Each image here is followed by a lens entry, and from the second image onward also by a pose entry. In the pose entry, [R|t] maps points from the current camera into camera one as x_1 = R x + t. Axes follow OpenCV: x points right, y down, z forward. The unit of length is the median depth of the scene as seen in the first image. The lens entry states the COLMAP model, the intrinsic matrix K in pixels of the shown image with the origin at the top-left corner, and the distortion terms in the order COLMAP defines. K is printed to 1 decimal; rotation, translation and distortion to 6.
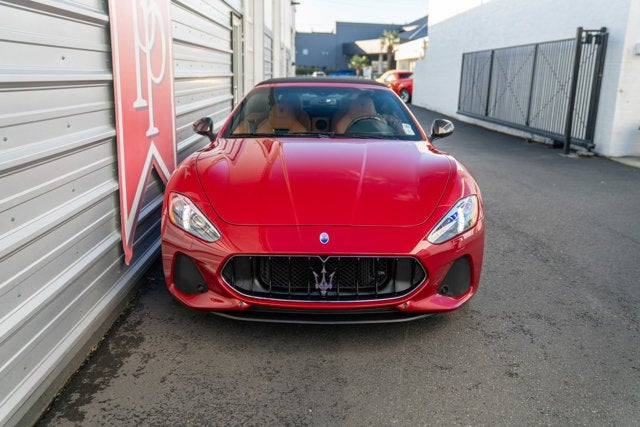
lens RADIAL K [[637.8, 0, 318.5], [0, 637.8, 218.3], [0, 0, 1]] dist [0.037662, 0.000000]
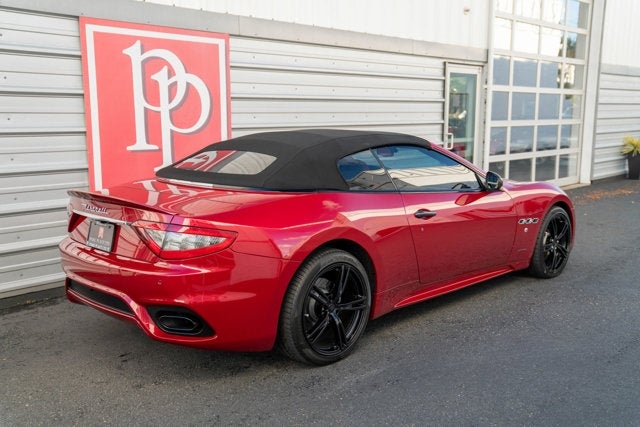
lens RADIAL K [[637.8, 0, 322.2], [0, 637.8, 229.2], [0, 0, 1]] dist [0.037662, 0.000000]
pose [[0.718875, 0.118308, -0.684997, 0.972575], [-0.150164, 0.988574, 0.013149, -0.079328], [0.678726, 0.093409, 0.728427, 0.262422]]
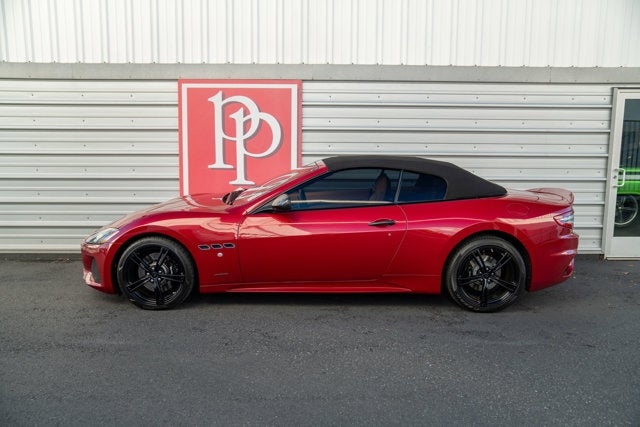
lens RADIAL K [[537.8, 0, 314.0], [0, 537.8, 225.5], [0, 0, 1]] dist [-0.031869, 0.028334]
pose [[-0.000759, 0.144682, -0.989478, 1.355527], [-0.229118, 0.963132, 0.141006, -0.298714], [0.973398, 0.226814, 0.032418, 1.252826]]
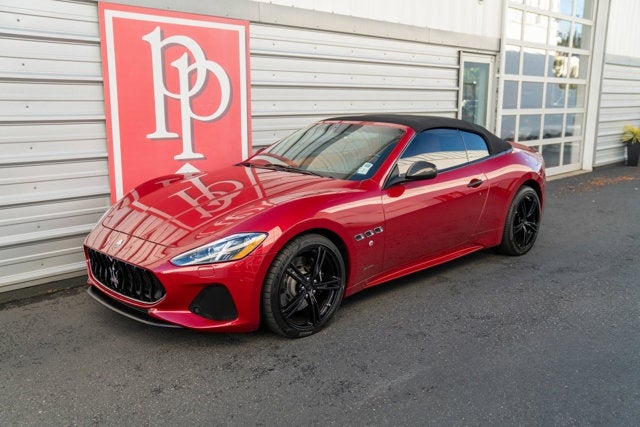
lens RADIAL K [[584.5, 0, 319.1], [0, 584.5, 228.5], [0, 0, 1]] dist [0.011139, 0.000000]
pose [[0.705898, 0.144344, -0.693450, 0.861421], [-0.154100, 0.986862, 0.048552, -0.093107], [0.691347, 0.072588, 0.718867, 0.334156]]
